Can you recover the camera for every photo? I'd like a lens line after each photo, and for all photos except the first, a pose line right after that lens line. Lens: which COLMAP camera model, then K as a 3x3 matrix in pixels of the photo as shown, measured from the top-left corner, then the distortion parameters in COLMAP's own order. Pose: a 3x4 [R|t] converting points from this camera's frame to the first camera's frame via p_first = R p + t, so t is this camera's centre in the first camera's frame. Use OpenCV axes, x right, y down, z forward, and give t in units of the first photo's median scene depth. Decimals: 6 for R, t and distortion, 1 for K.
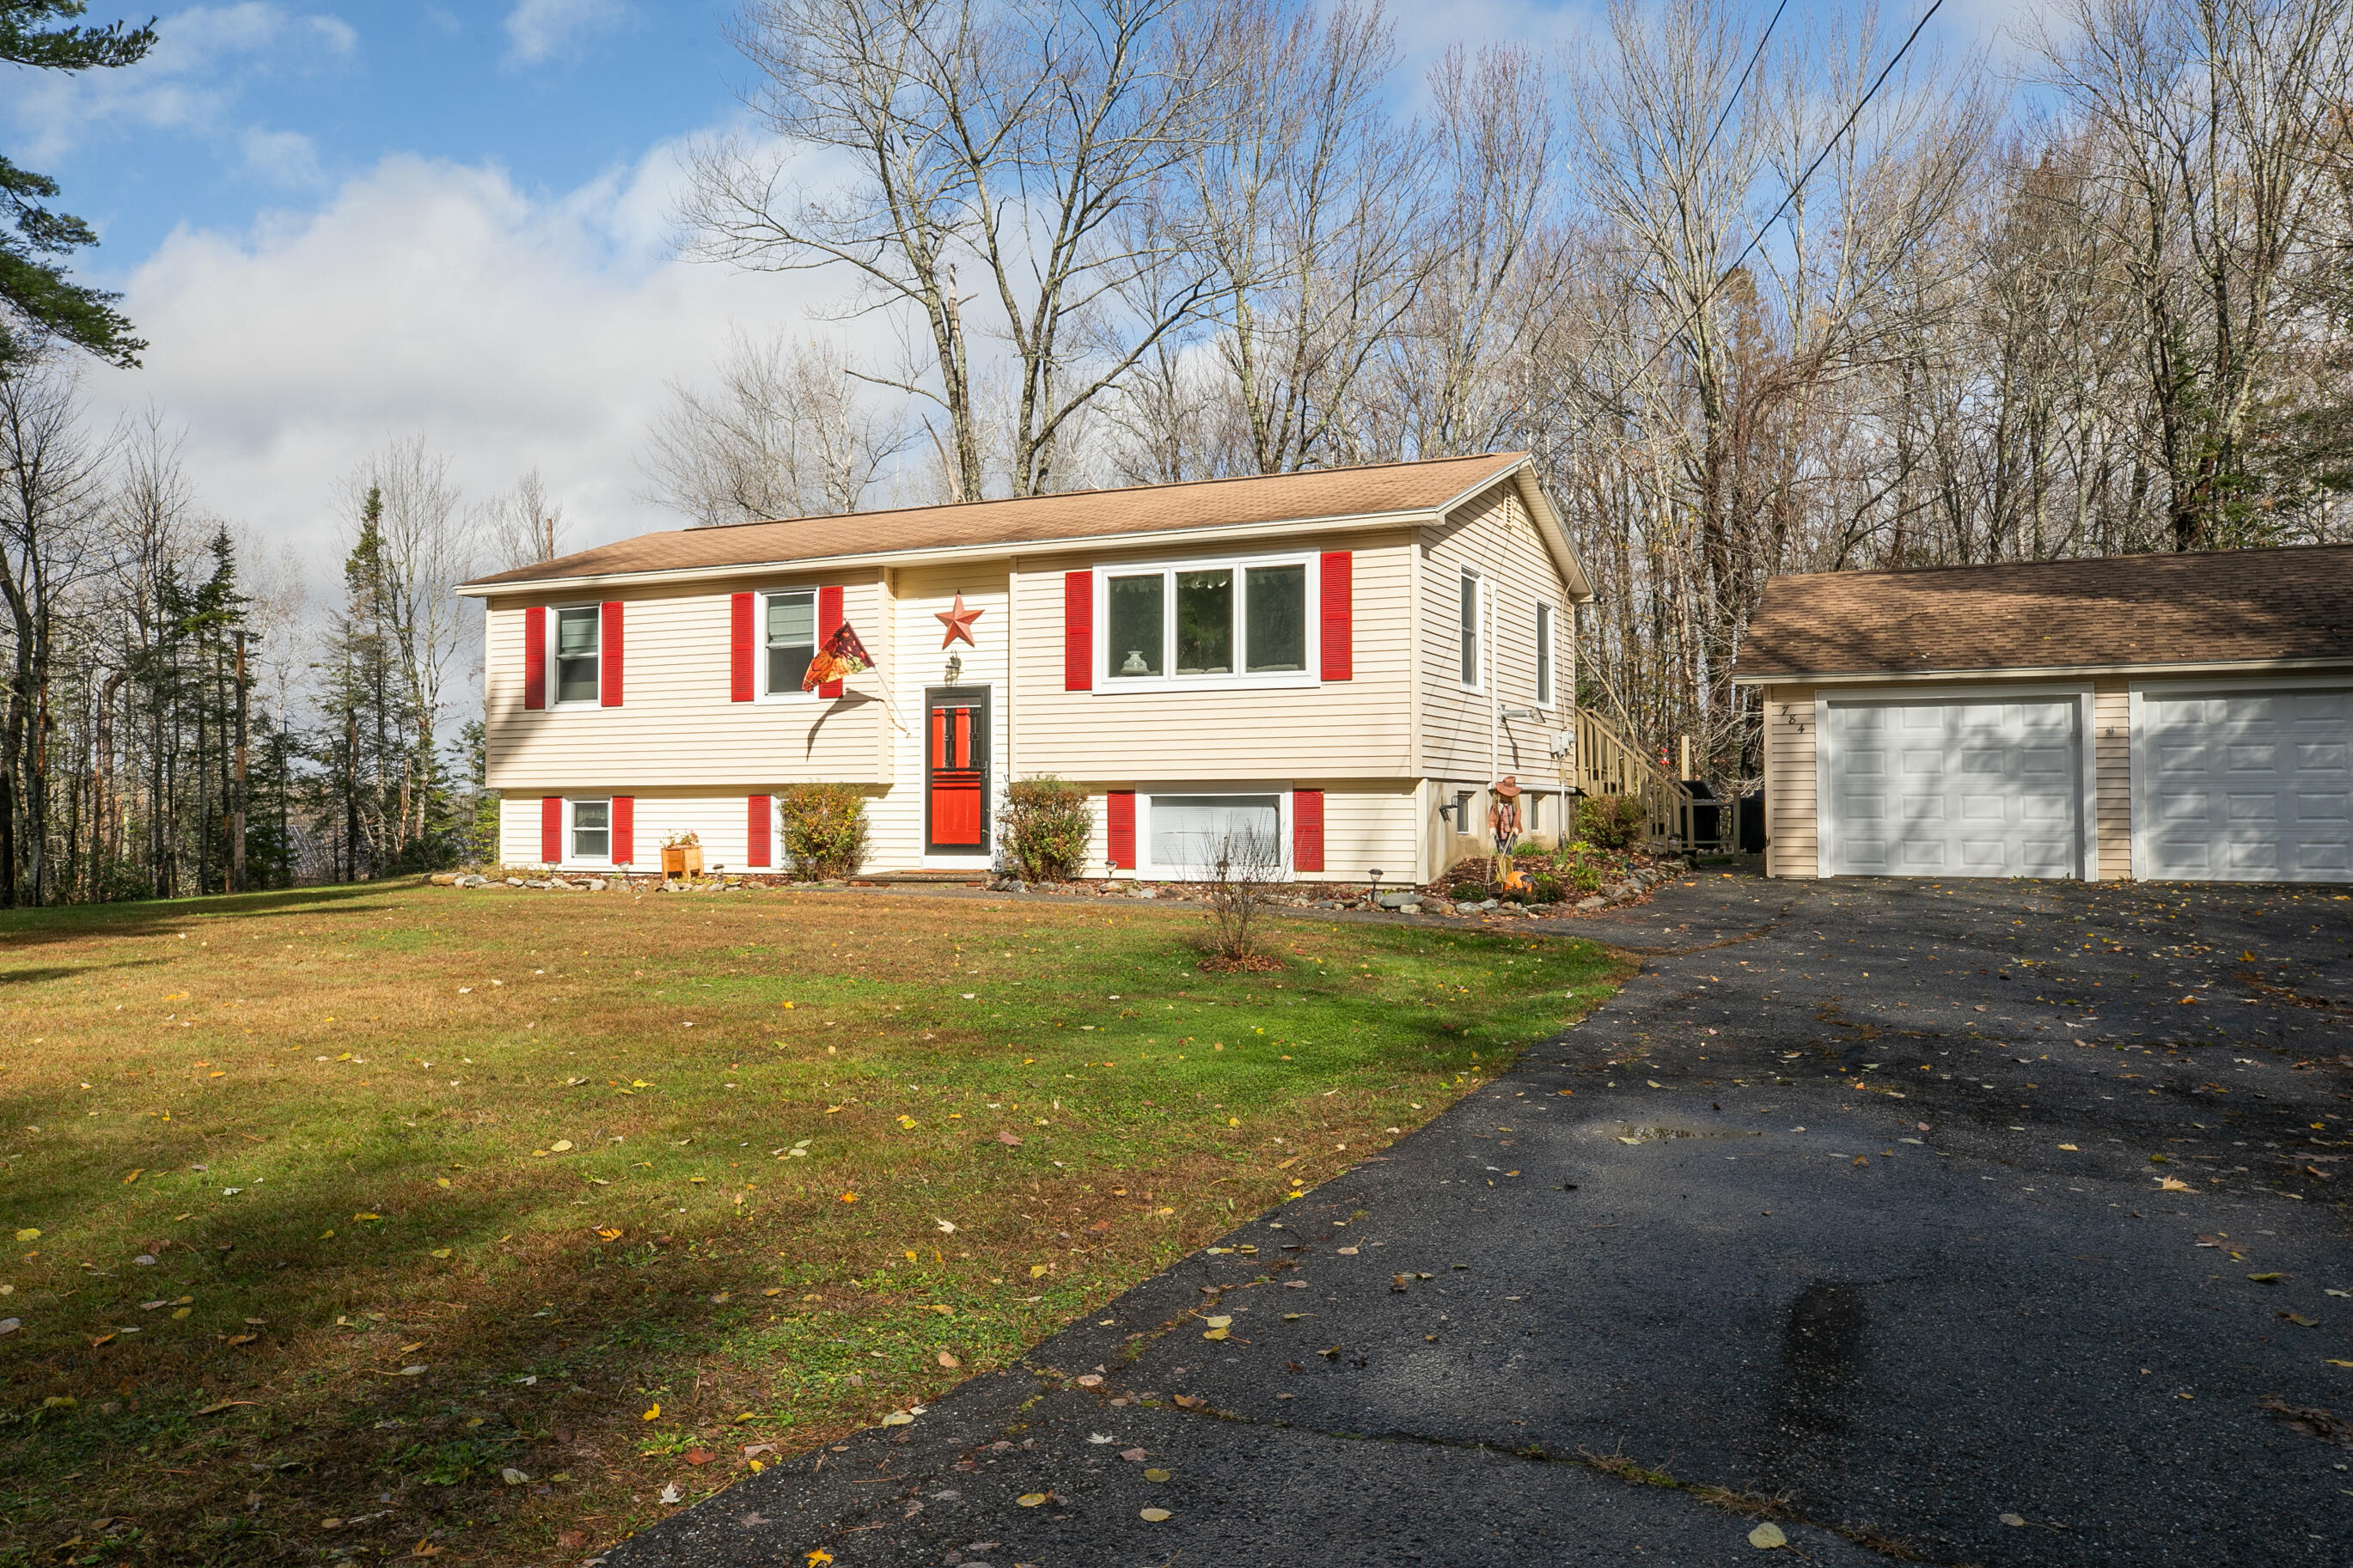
lens RADIAL K [[1710.4, 0, 1178.1], [0, 1710.4, 772.0], [0, 0, 1]] dist [0.005473, 0.017880]
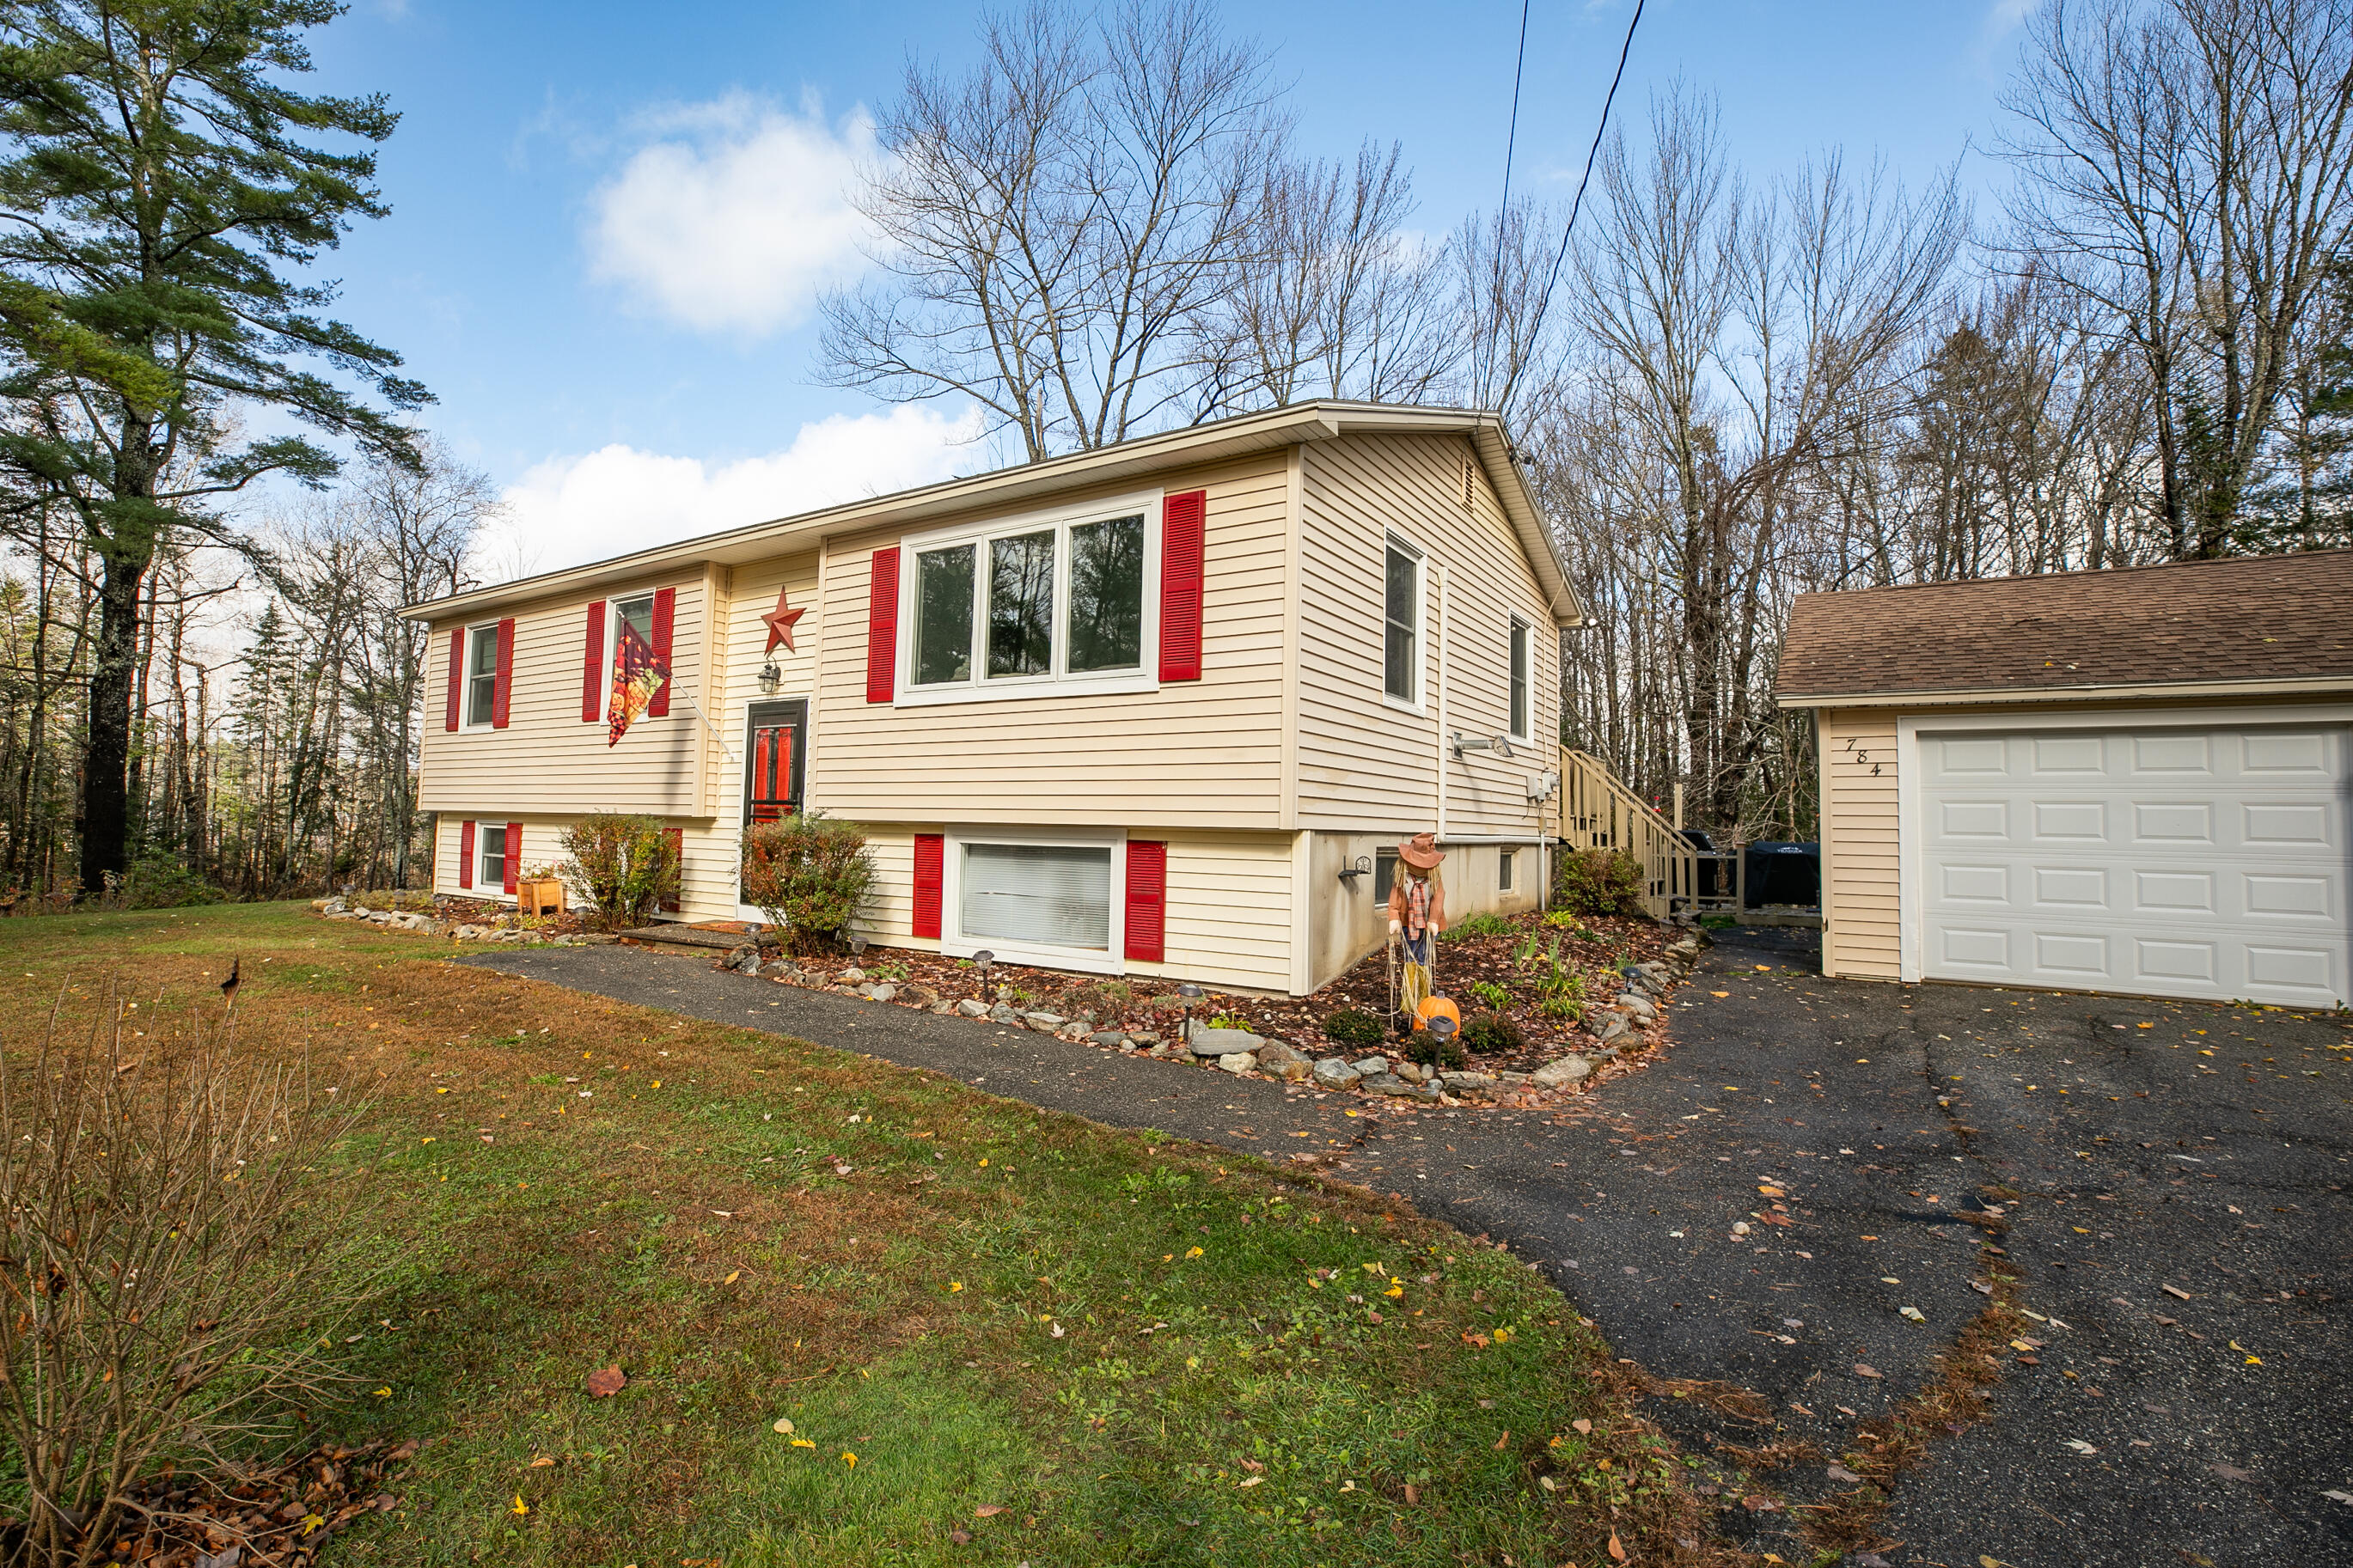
lens RADIAL K [[1051.6, 0, 1183.9], [0, 1051.6, 780.8], [0, 0, 1]] dist [-0.042426, 0.012845]
pose [[0.991237, 0.018447, -0.130801, 0.138223], [-0.021589, 0.999510, -0.022647, -0.004862], [0.130320, 0.025272, 0.991150, 0.550843]]
